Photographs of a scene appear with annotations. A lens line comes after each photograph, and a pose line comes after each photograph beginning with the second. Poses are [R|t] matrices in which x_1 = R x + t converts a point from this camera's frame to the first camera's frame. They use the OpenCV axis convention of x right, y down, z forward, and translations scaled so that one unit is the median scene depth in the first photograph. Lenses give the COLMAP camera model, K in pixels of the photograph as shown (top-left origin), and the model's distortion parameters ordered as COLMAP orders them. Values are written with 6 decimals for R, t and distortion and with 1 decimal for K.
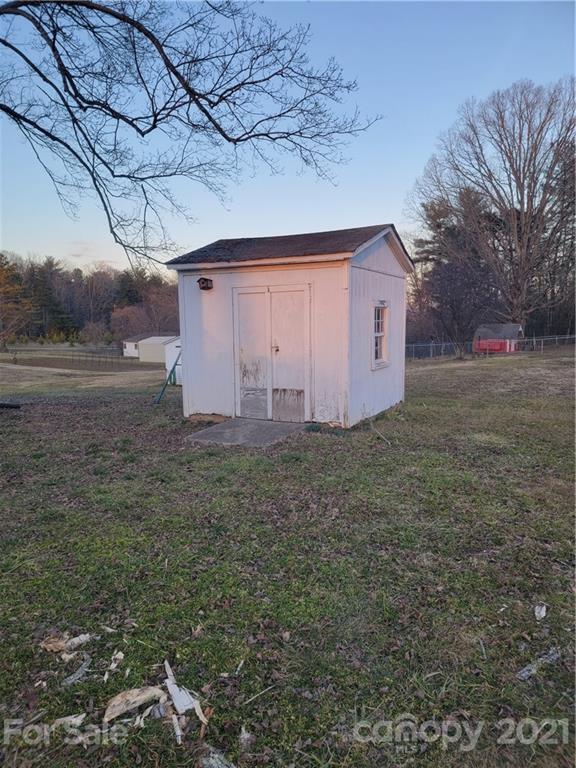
lens RADIAL K [[524.0, 0, 288.0], [0, 524.0, 384.0], [0, 0, 1]] dist [0.005881, 0.000204]
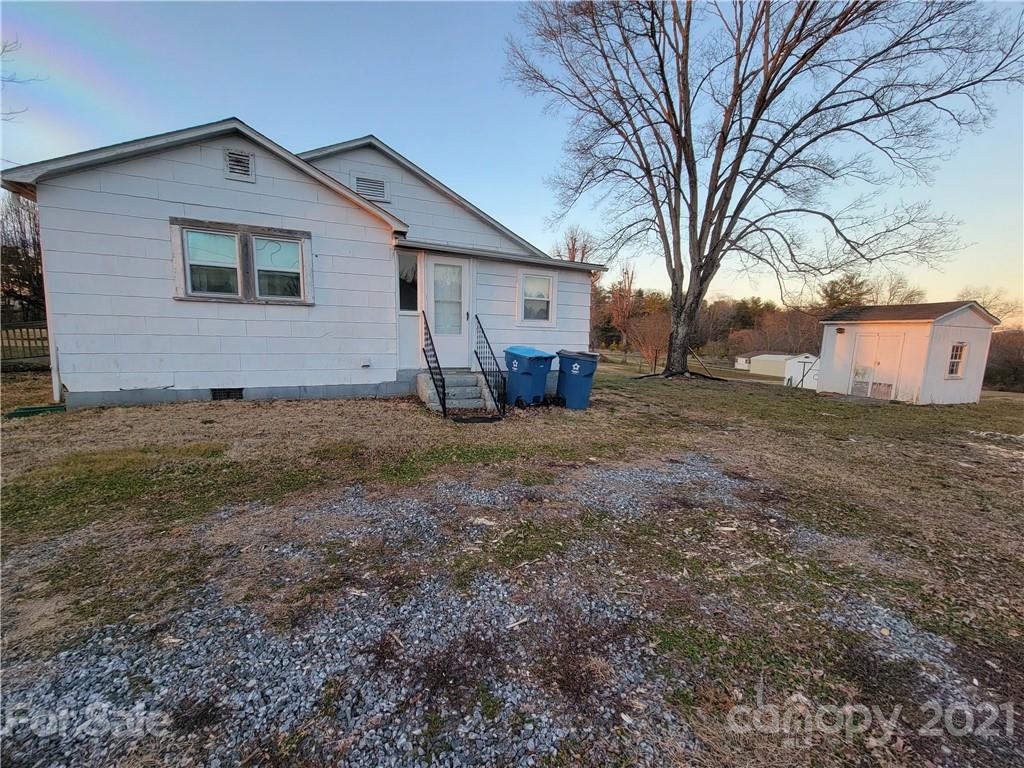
lens RADIAL K [[410.6, 0, 512.0], [0, 410.6, 384.0], [0, 0, 1]] dist [-0.000350, -0.000131]
pose [[0.705271, 0.127720, -0.697338, 0.093259], [-0.133097, 0.990002, 0.046711, 0.124519], [0.696331, 0.059870, 0.715219, -1.092215]]
